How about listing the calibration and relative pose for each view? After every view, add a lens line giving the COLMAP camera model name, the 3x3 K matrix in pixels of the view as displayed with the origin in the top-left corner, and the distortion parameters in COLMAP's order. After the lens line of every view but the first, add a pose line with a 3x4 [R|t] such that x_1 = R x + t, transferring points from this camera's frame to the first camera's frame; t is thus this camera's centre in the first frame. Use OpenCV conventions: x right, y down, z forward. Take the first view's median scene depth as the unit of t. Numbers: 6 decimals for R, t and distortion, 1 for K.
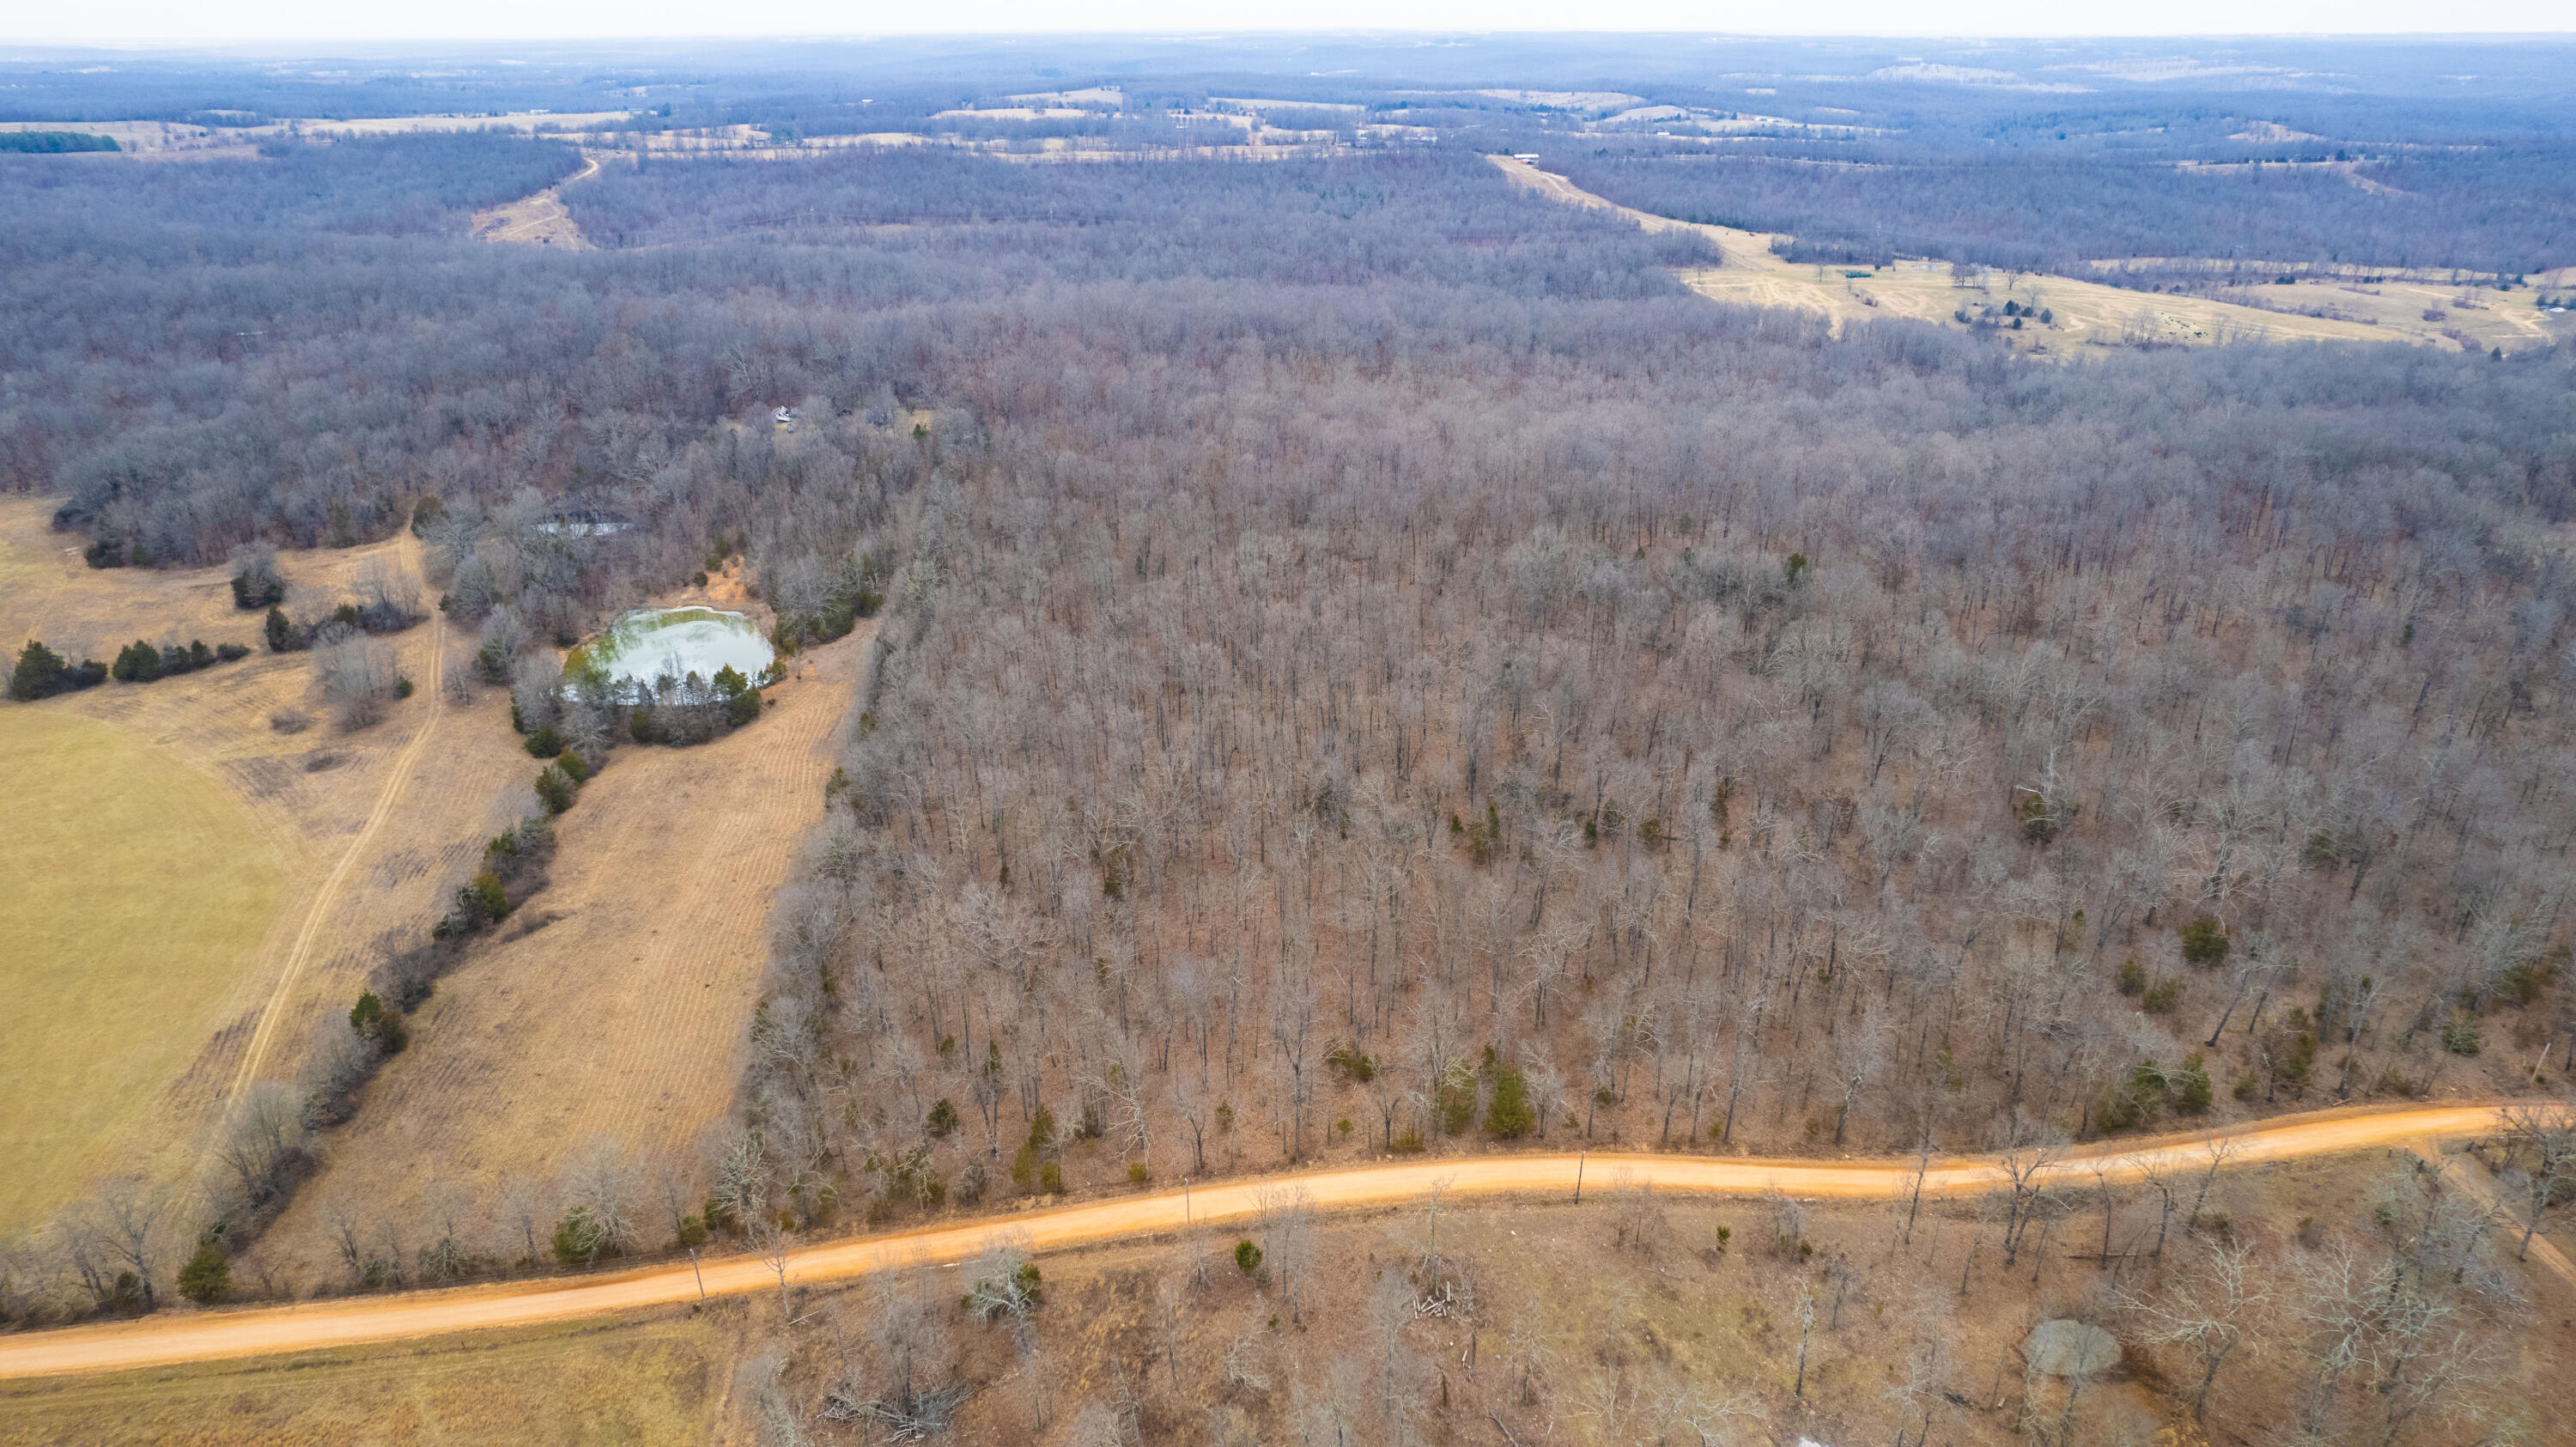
lens RADIAL K [[1651.4, 0, 1290.1], [0, 1651.4, 713.0], [0, 0, 1]] dist [-0.081980, 0.075917]
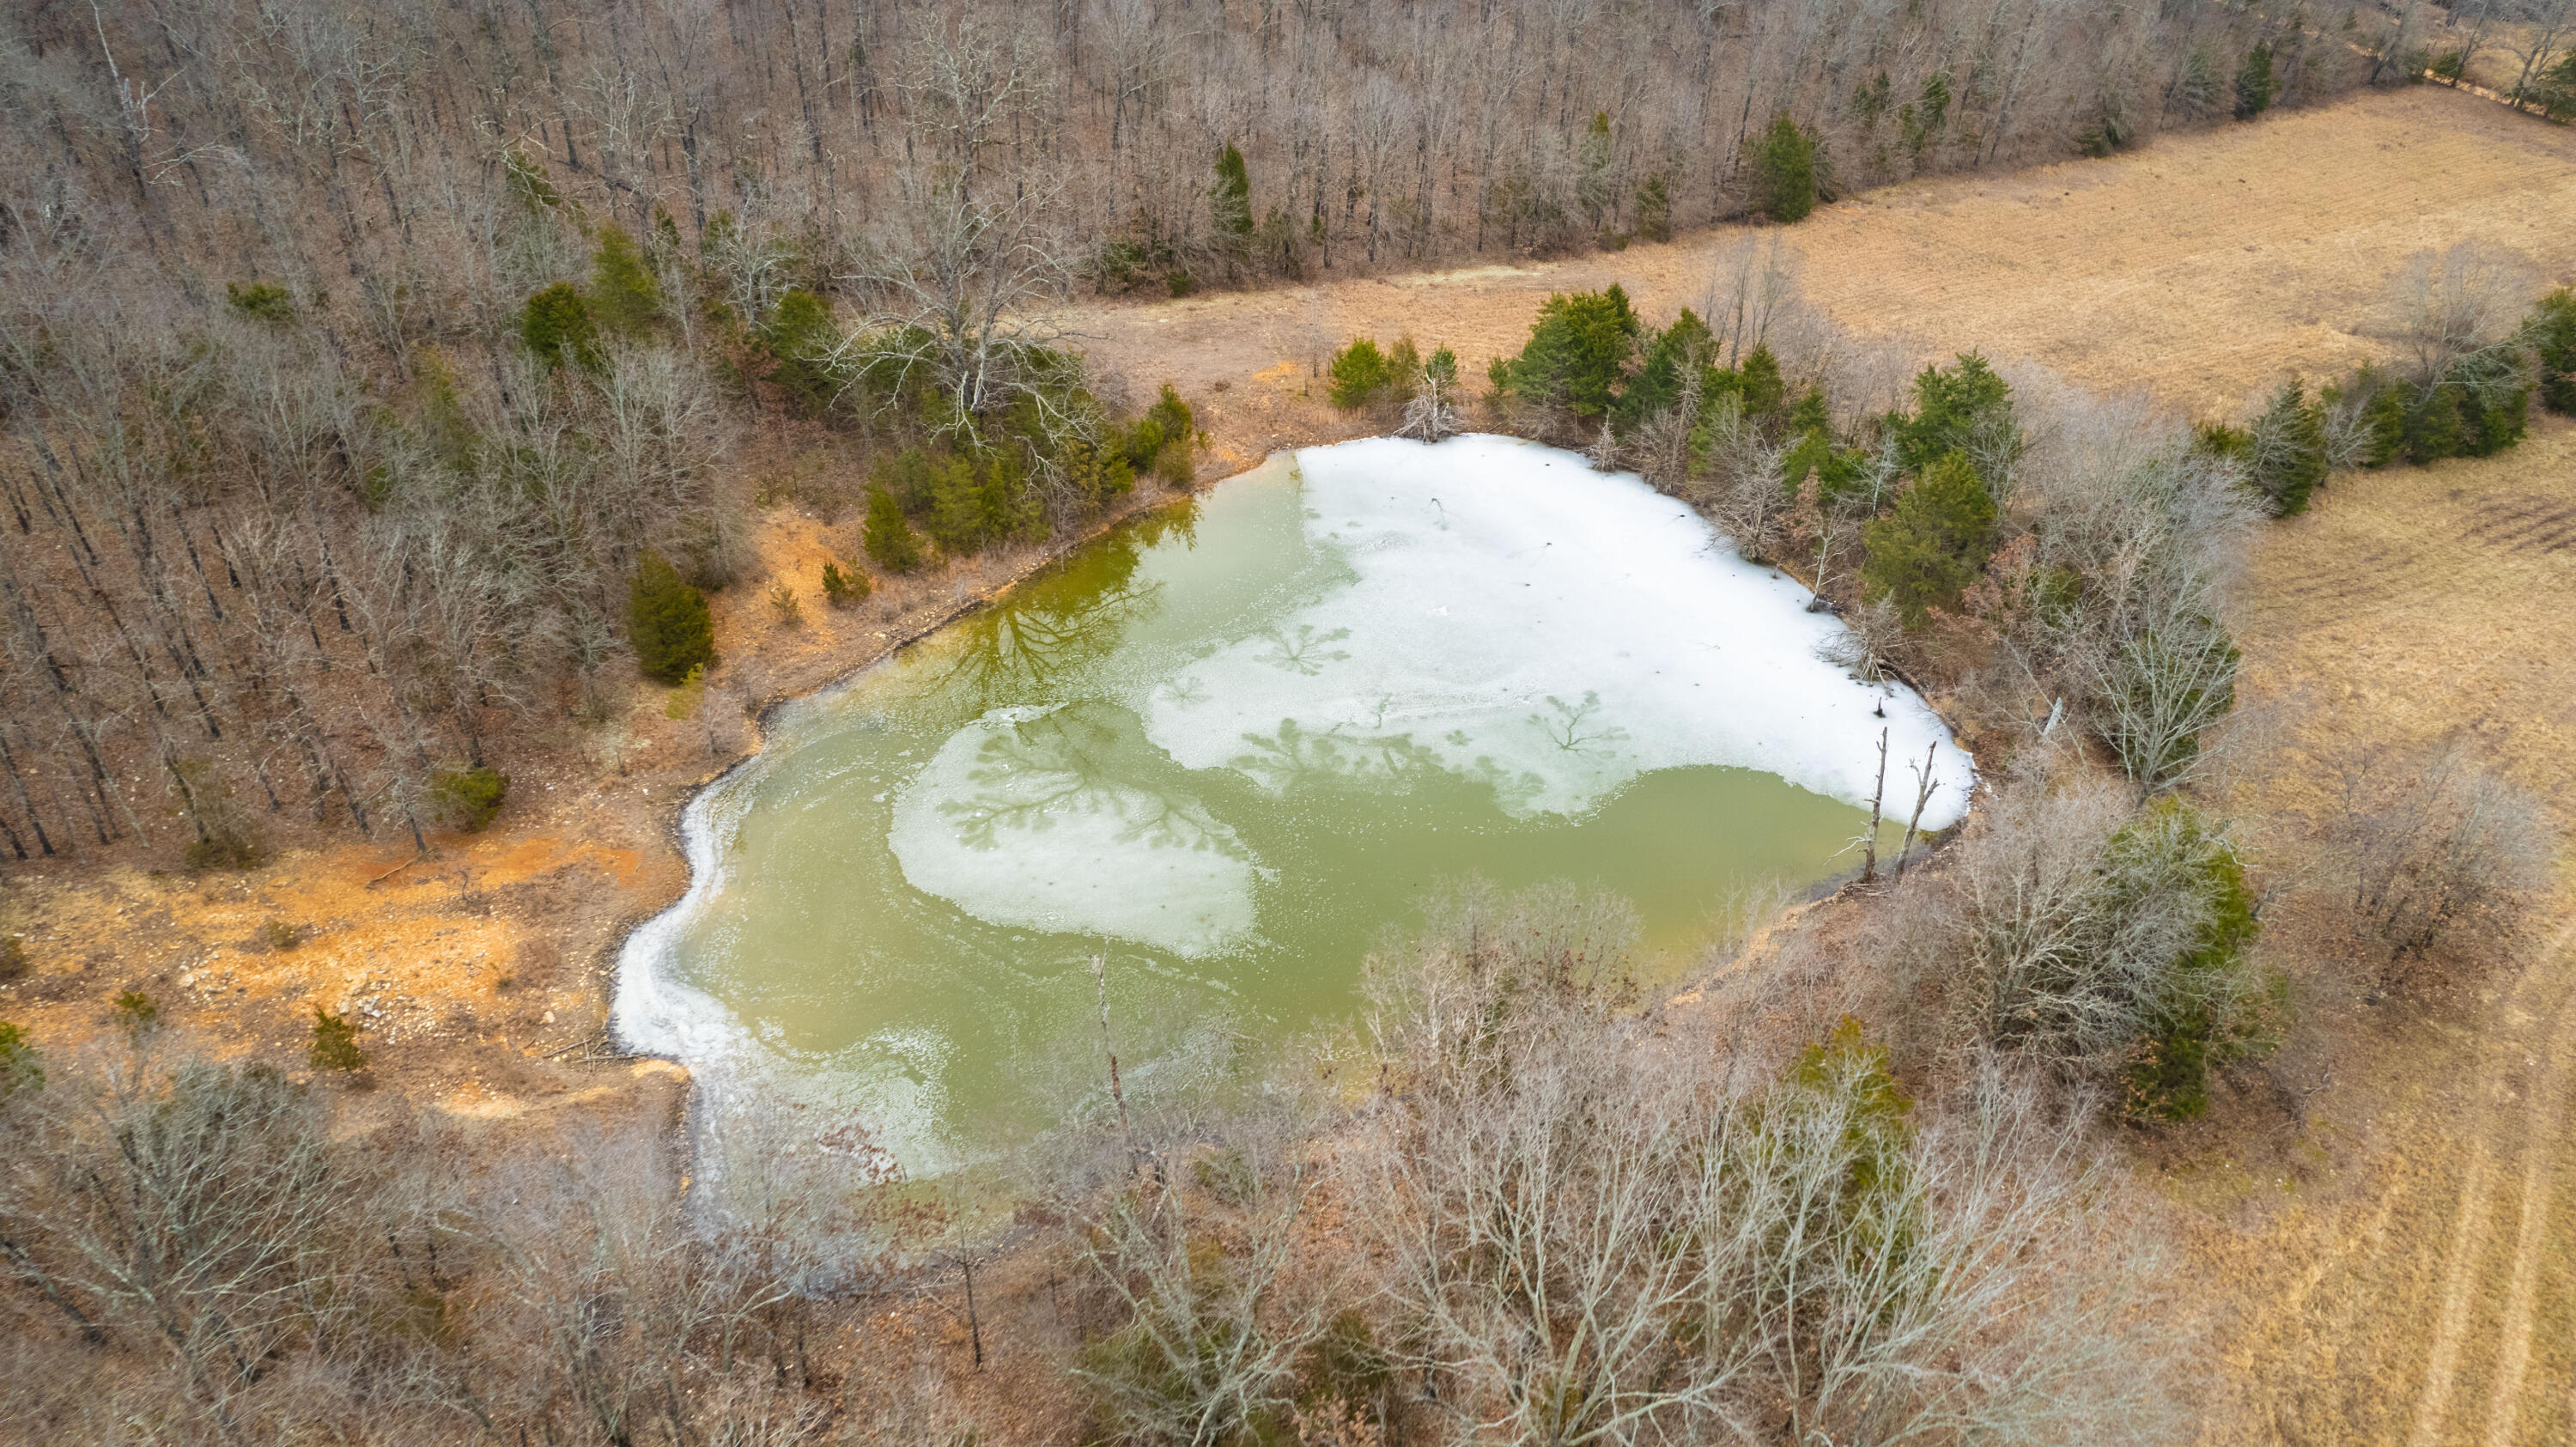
lens RADIAL K [[1651.4, 0, 1299.5], [0, 1651.4, 729.9], [0, 0, 1]] dist [-0.081980, 0.075917]
pose [[-0.438563, -0.513519, 0.737537, -0.487163], [0.348739, 0.659119, 0.666291, -0.162286], [-0.828278, 0.549418, -0.109981, 0.935307]]
